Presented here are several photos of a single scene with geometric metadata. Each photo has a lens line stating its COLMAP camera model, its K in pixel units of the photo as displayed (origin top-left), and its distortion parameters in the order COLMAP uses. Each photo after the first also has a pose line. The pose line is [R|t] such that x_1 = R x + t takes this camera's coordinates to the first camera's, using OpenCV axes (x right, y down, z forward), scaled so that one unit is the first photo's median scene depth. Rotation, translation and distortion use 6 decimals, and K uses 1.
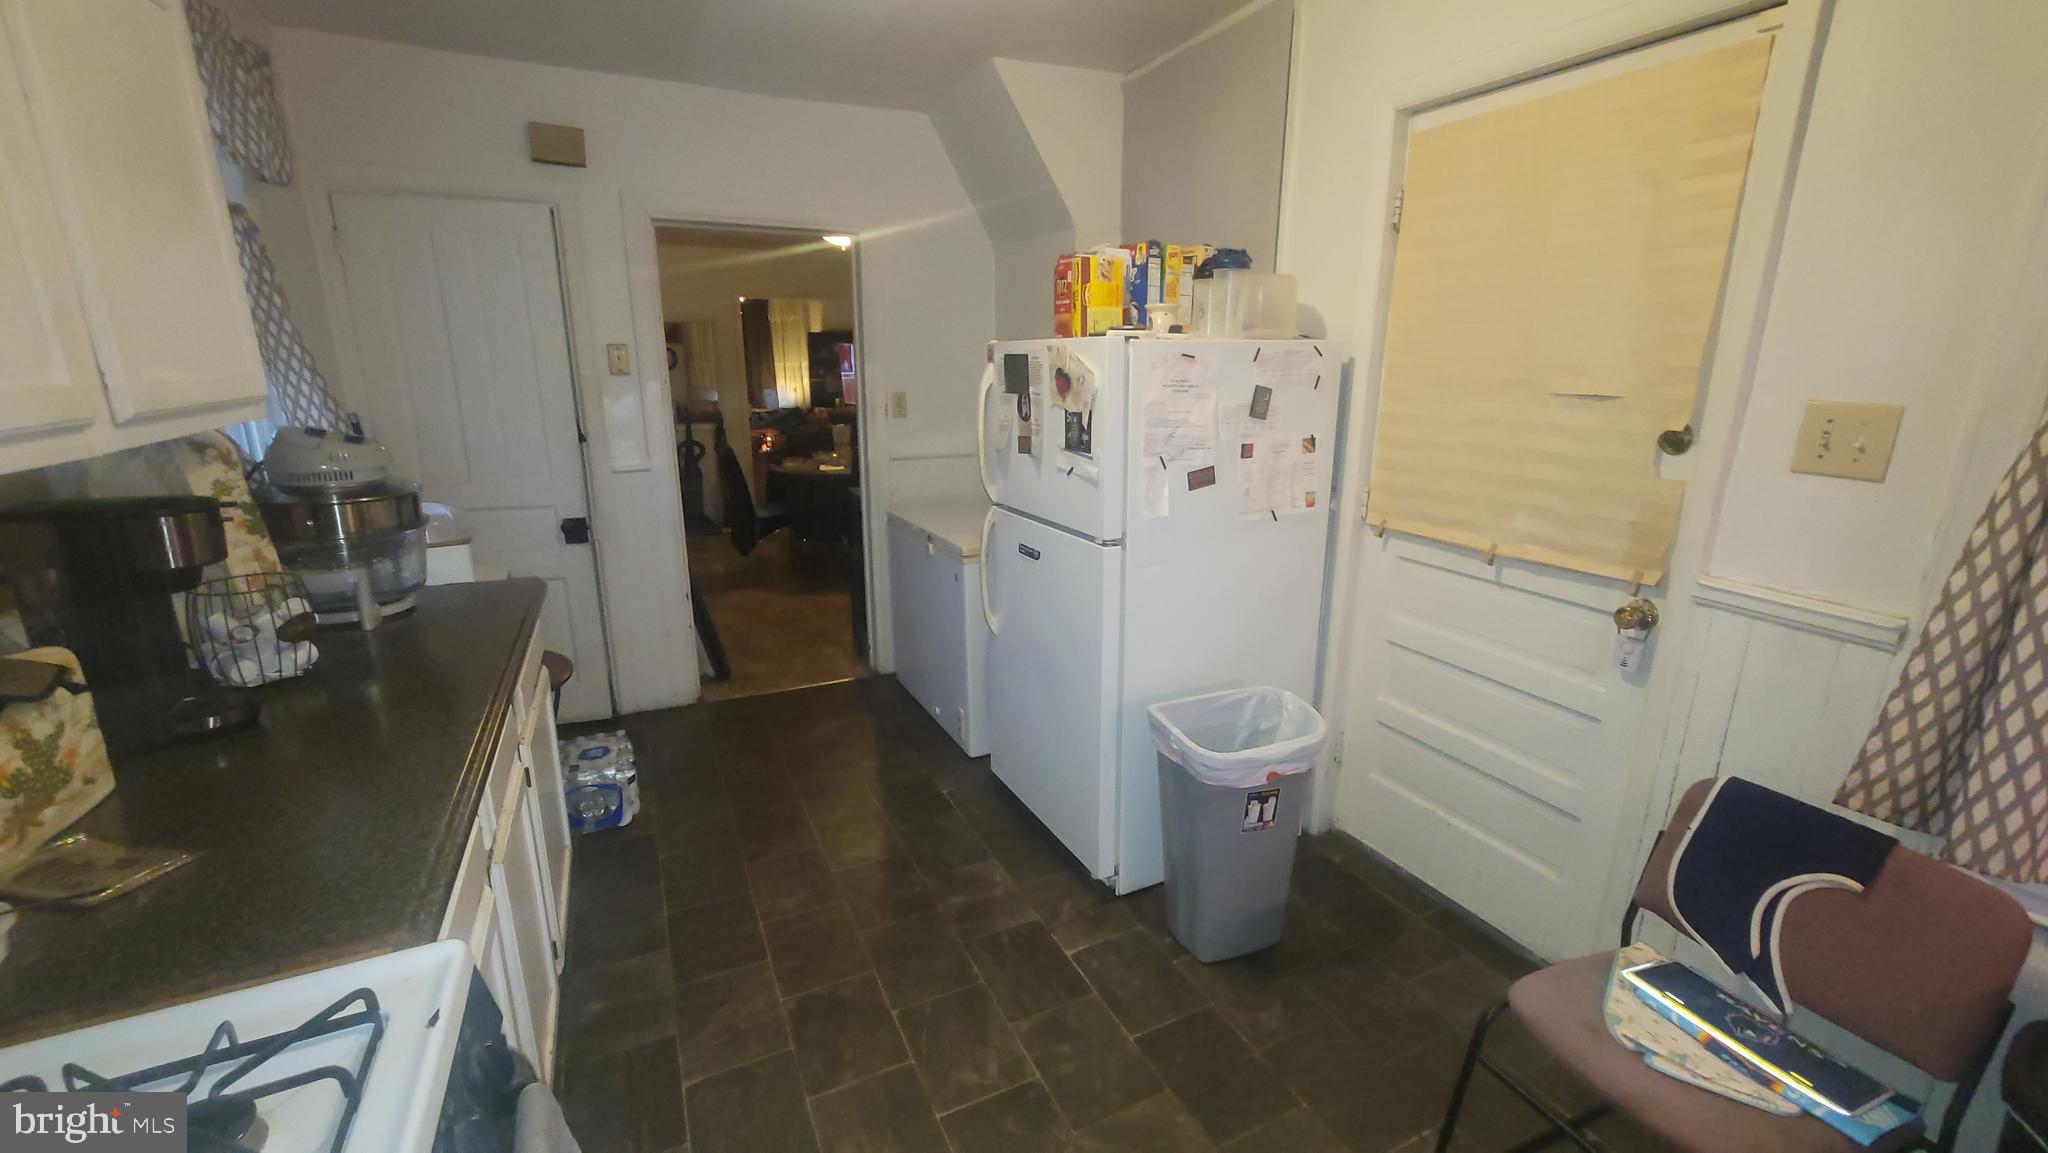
lens RADIAL K [[835.4, 0, 1022.7], [0, 835.4, 571.7], [0, 0, 1]] dist [0.000460, 0.000175]
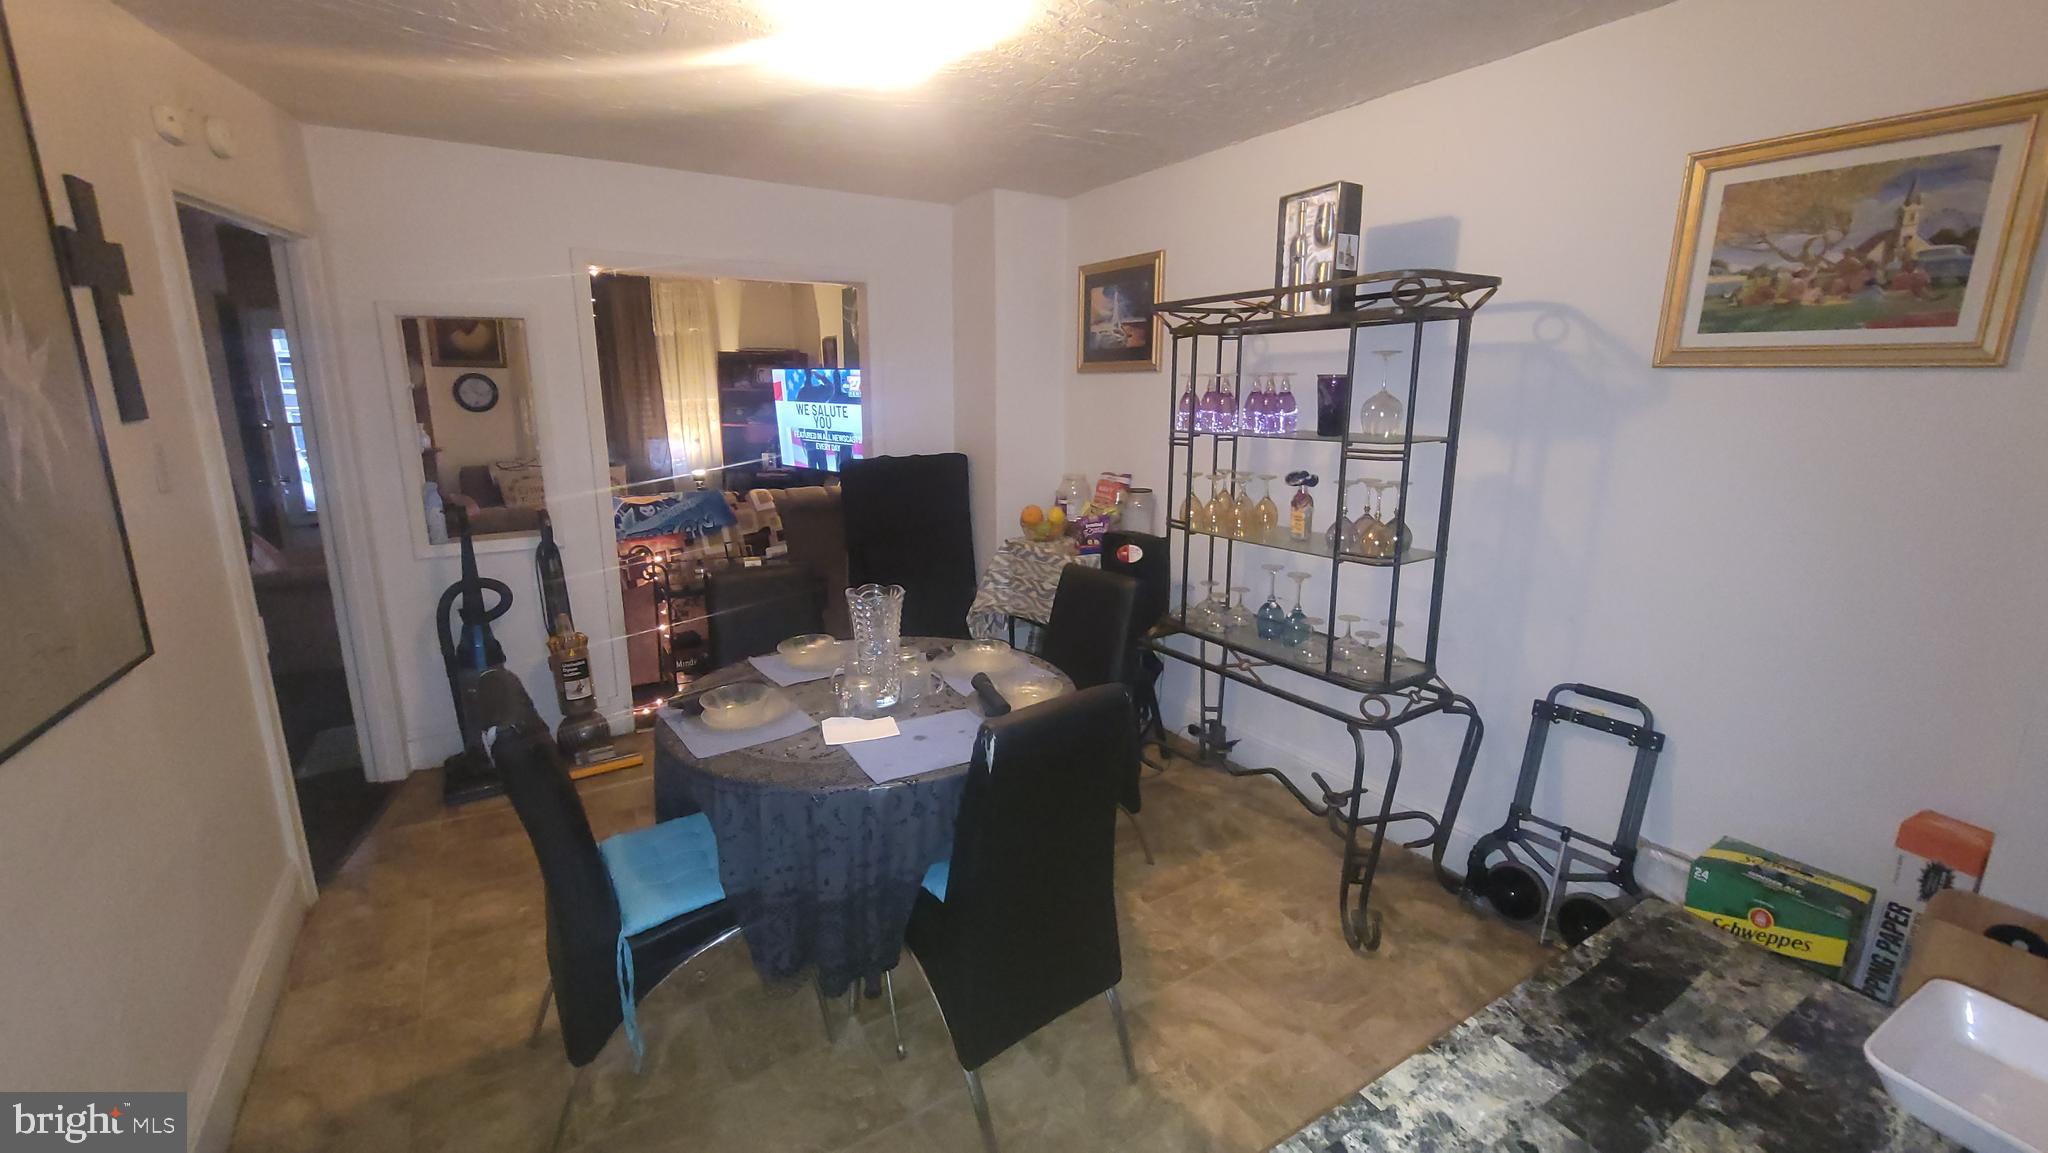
lens RADIAL K [[835.4, 0, 1027.0], [0, 835.4, 580.2], [0, 0, 1]] dist [0.000460, 0.000175]
pose [[0.992228, -0.024354, 0.122023, -0.104358], [0.027732, 0.999275, -0.026067, -0.088504], [-0.121300, 0.029248, 0.992185, 0.341143]]
